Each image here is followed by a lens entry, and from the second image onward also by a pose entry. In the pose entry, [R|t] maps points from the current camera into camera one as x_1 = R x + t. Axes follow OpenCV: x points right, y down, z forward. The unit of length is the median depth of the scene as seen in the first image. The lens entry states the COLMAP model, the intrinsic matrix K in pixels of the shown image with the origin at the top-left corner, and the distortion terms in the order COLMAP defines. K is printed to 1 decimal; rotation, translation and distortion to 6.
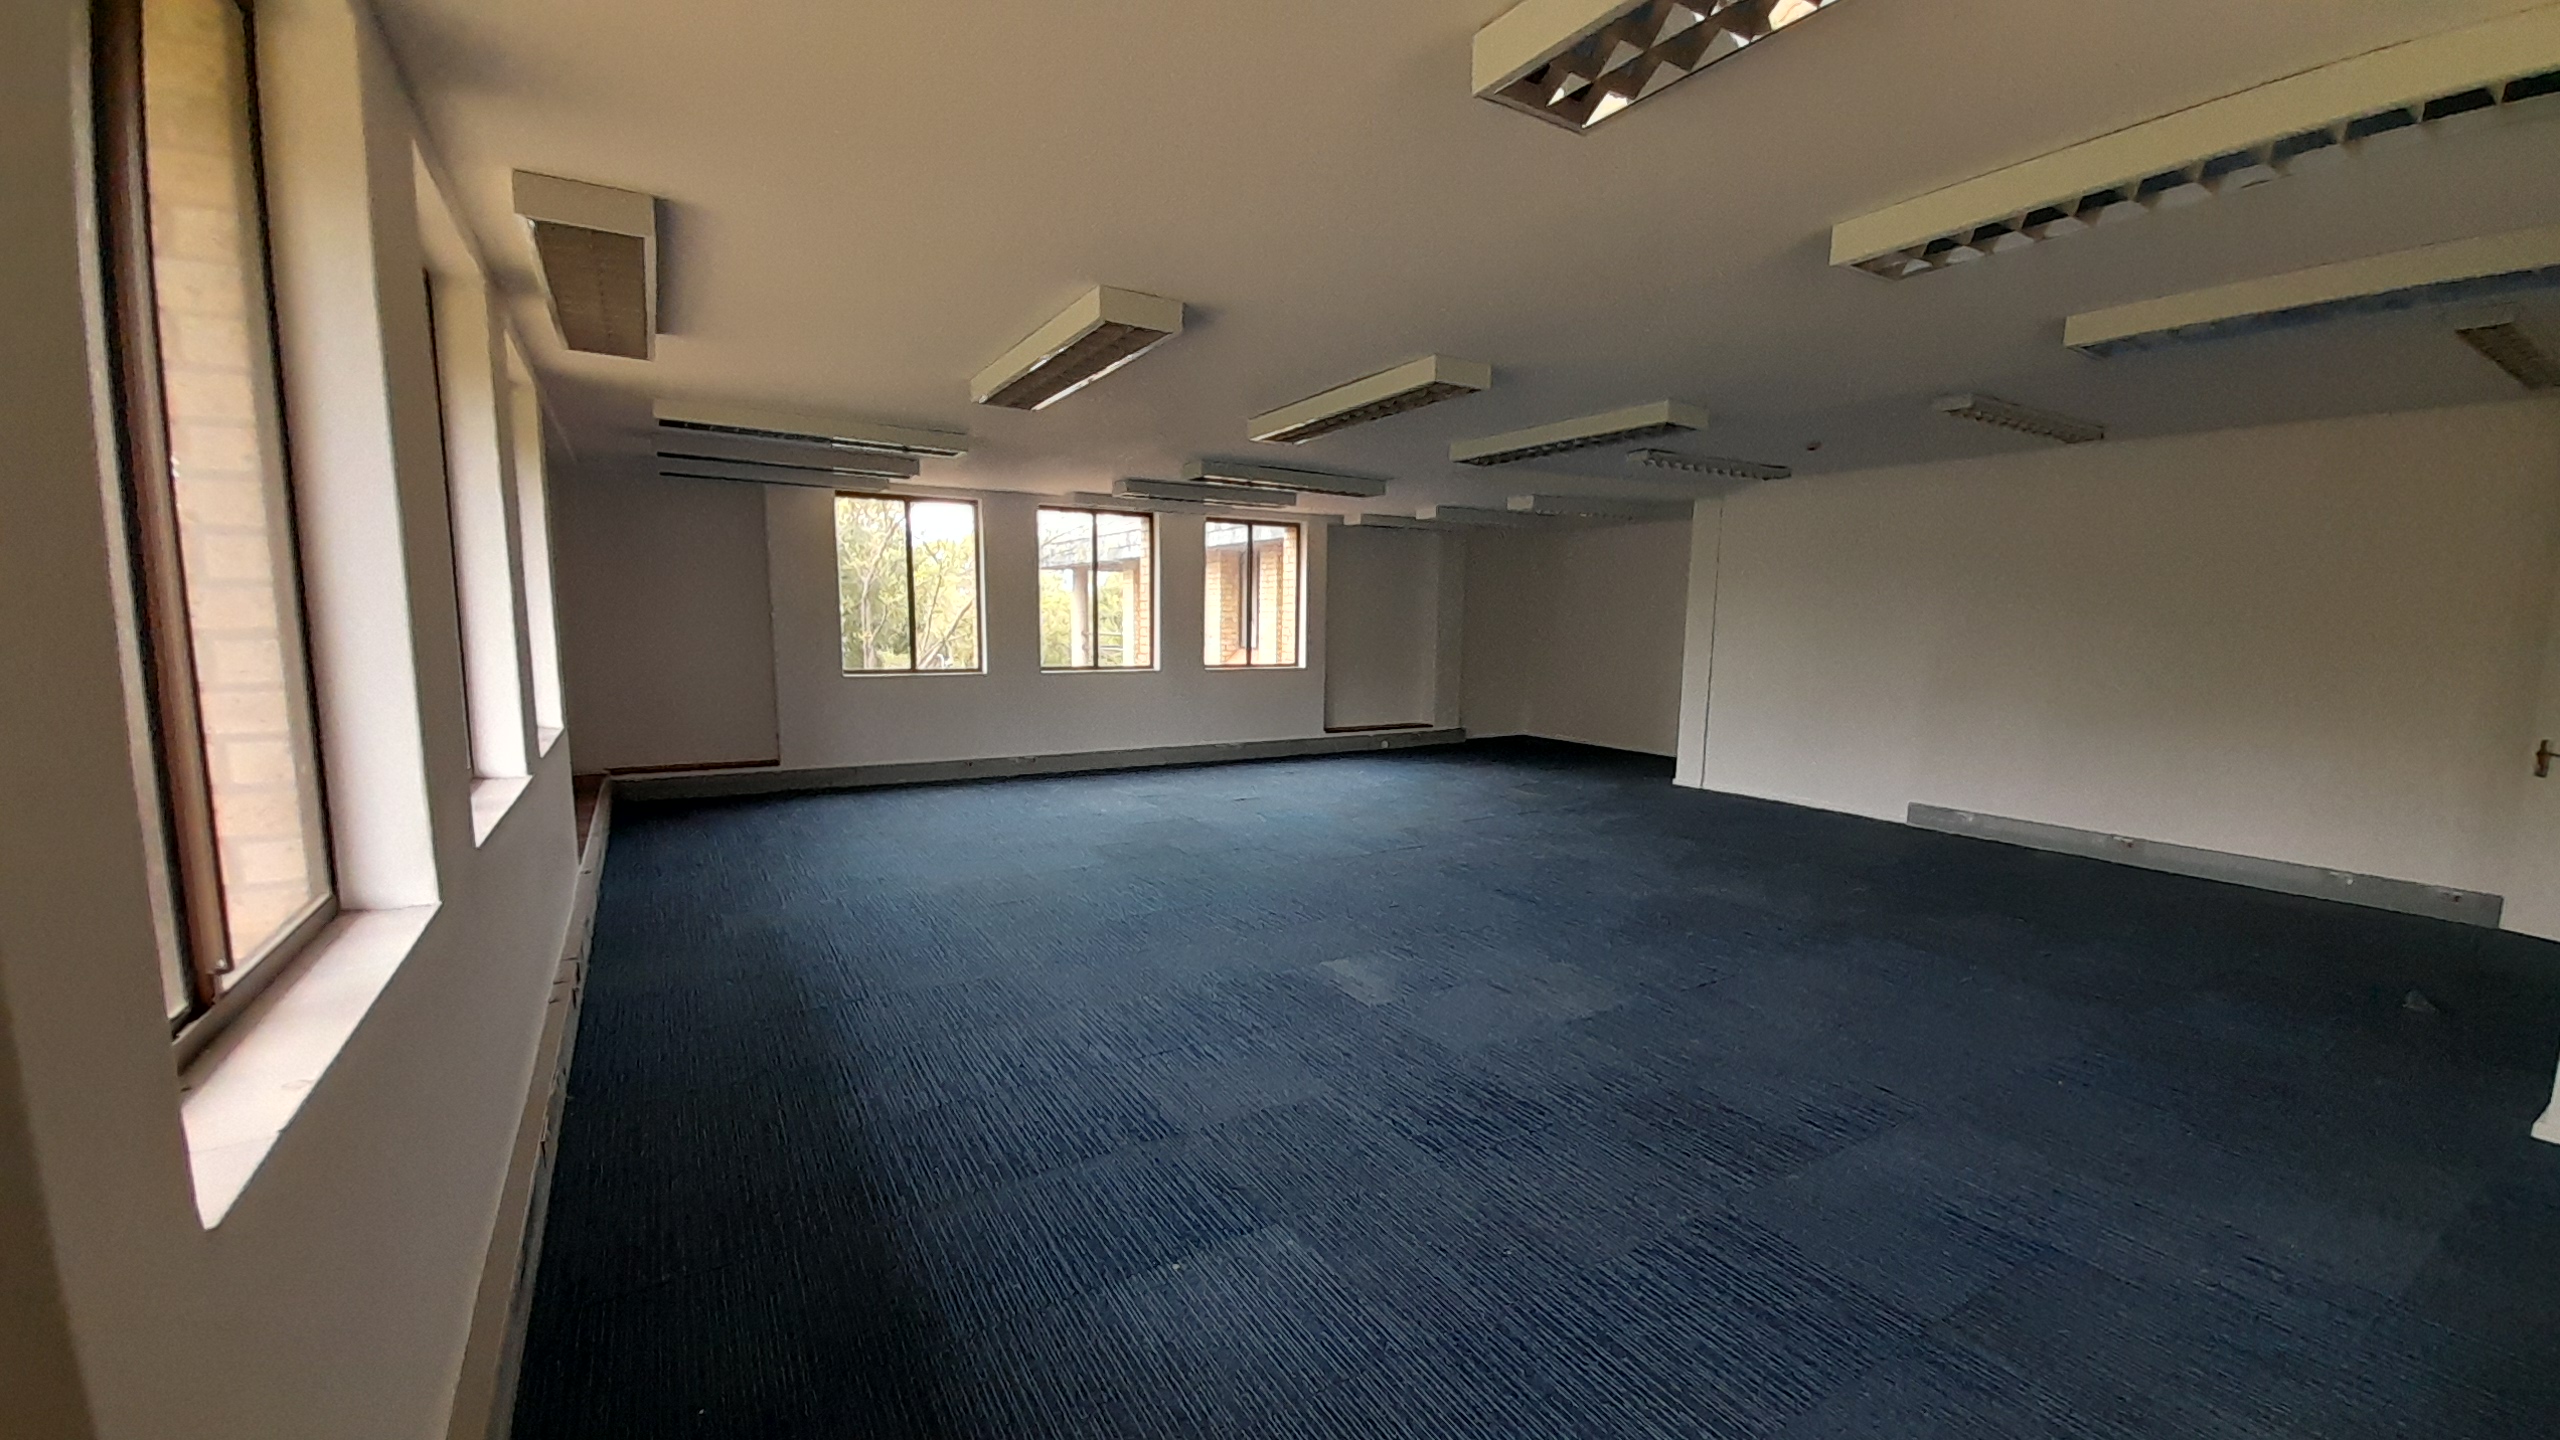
lens RADIAL K [[1005.6, 0, 1308.6], [0, 1005.6, 751.4], [0, 0, 1]] dist [0.009420, -0.009449]
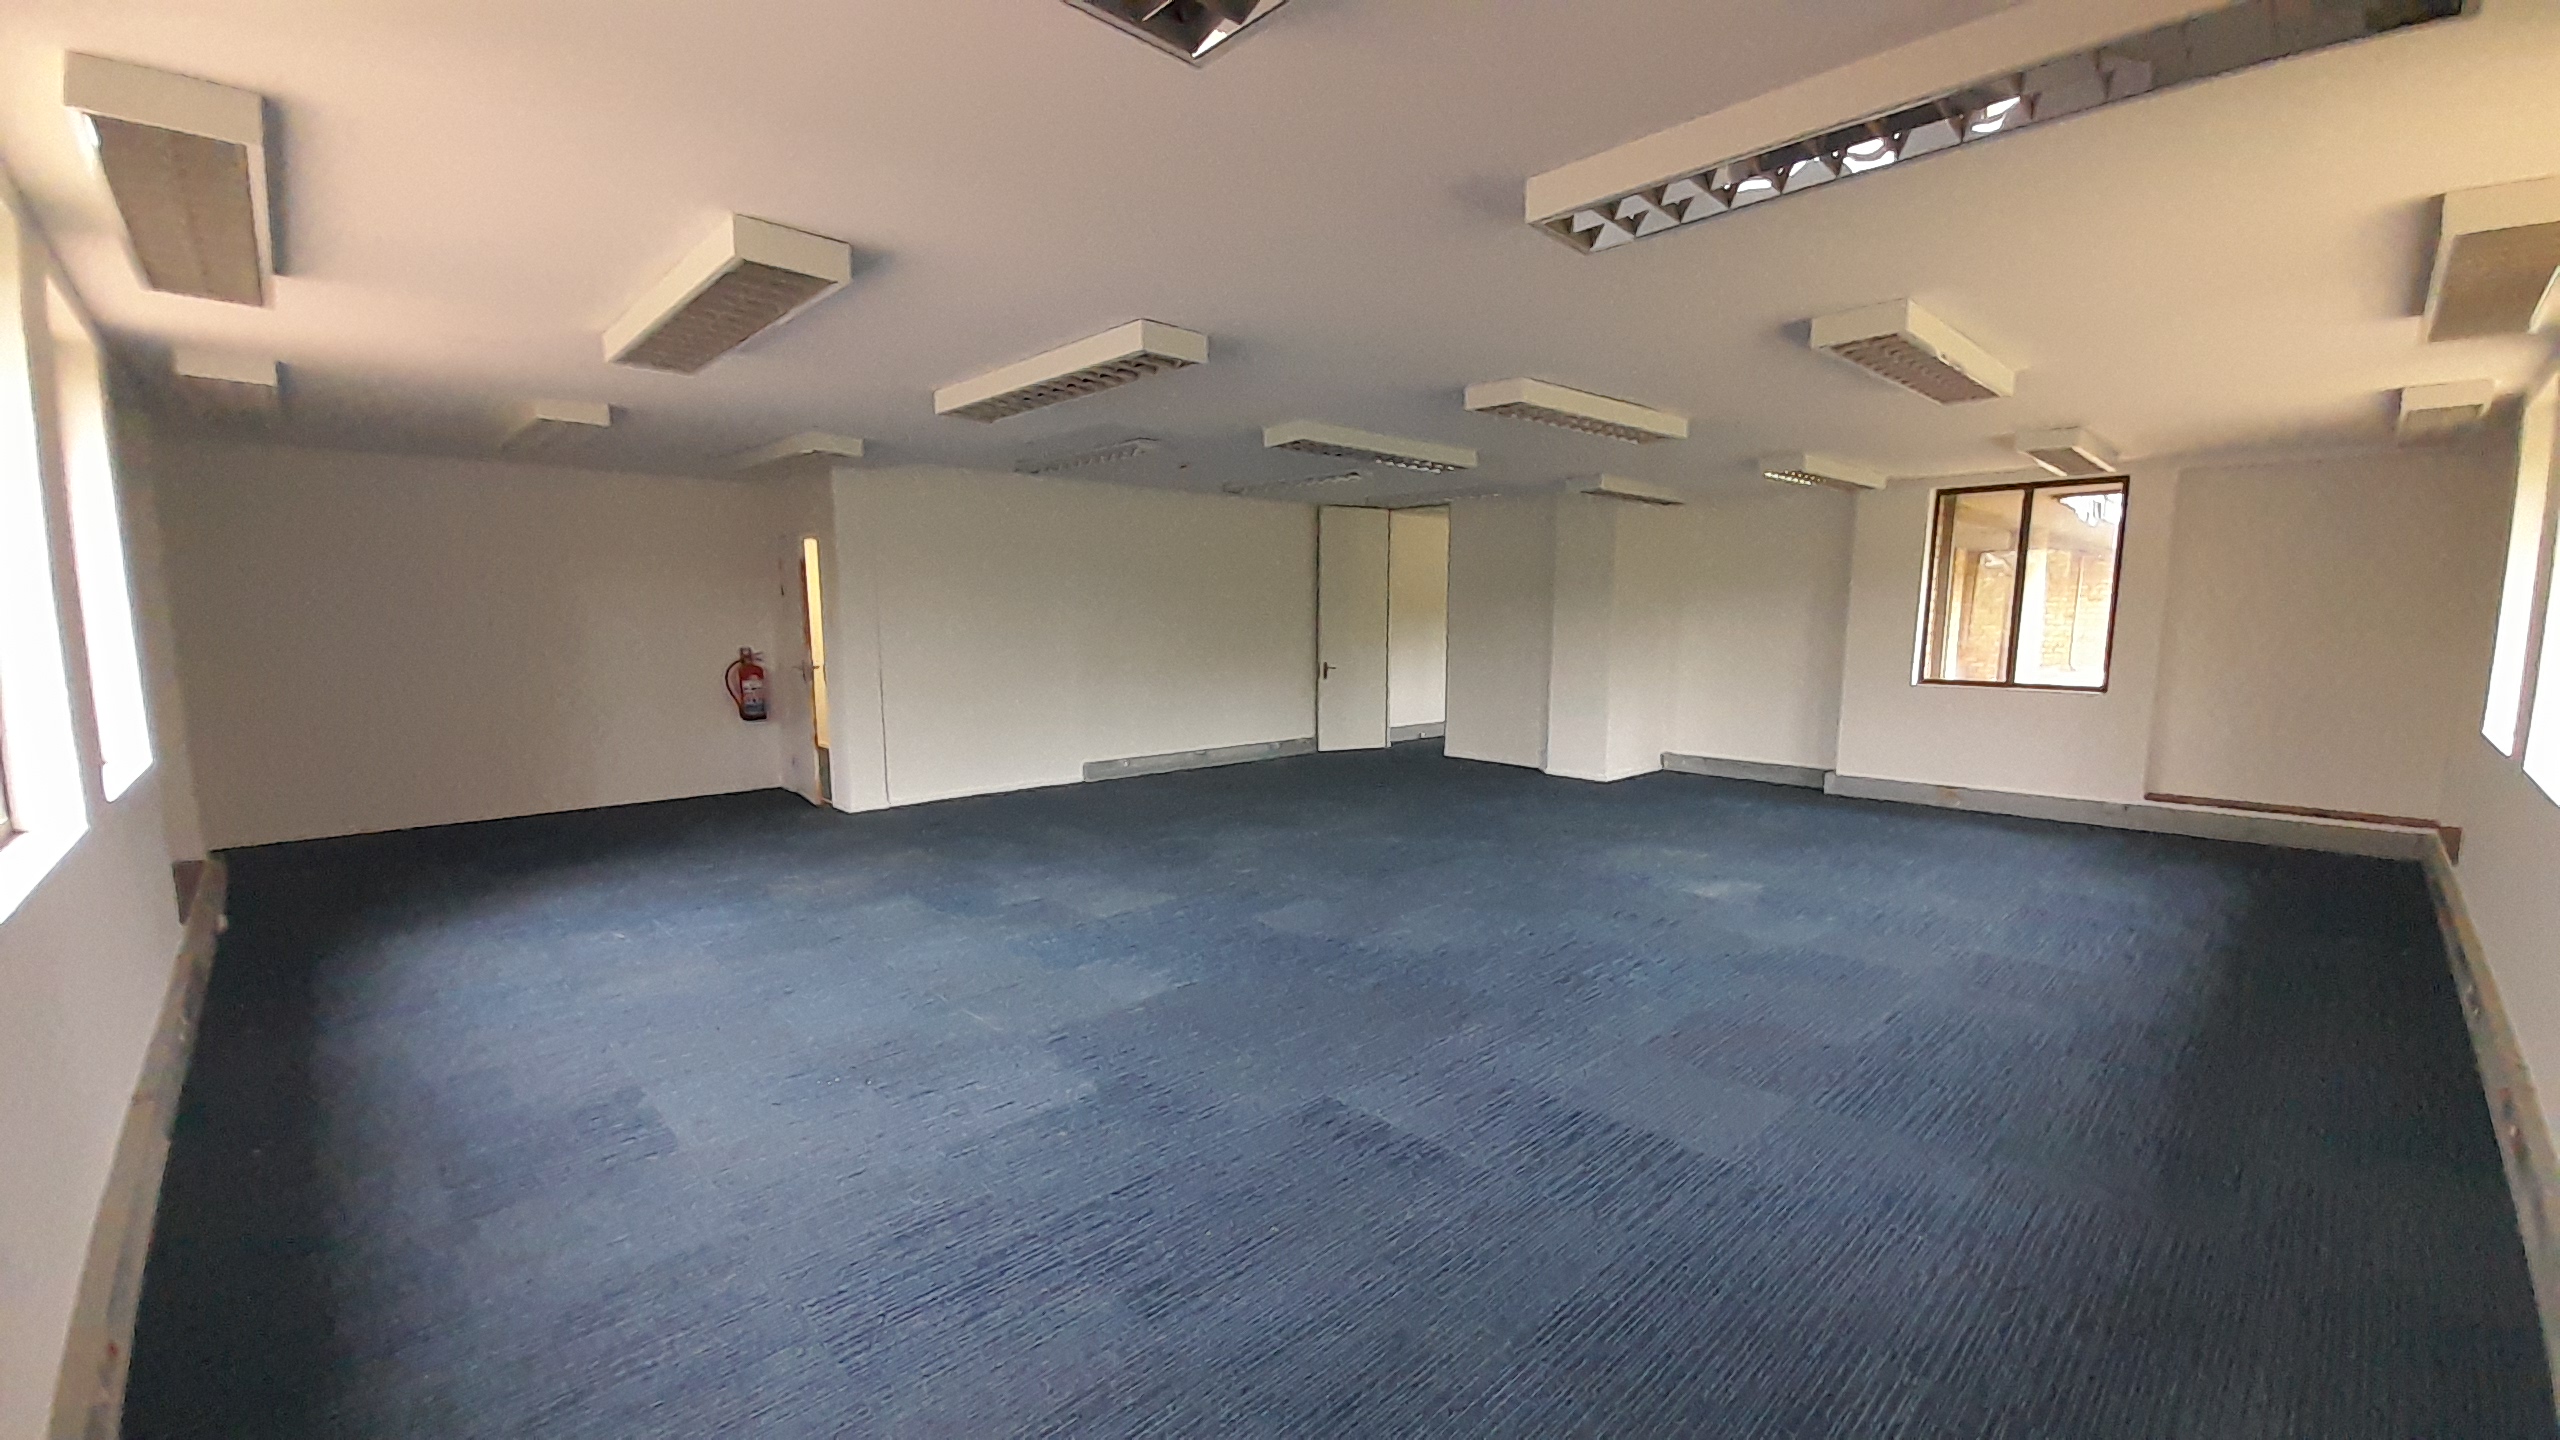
lens RADIAL K [[1005.6, 0, 1263.6], [0, 1005.6, 751.2], [0, 0, 1]] dist [0.009420, -0.009449]
pose [[-0.192801, -0.143846, 0.970637, -0.741884], [0.128076, 0.977045, 0.170236, -0.171397], [-0.972843, 0.157137, -0.169952, 1.212288]]
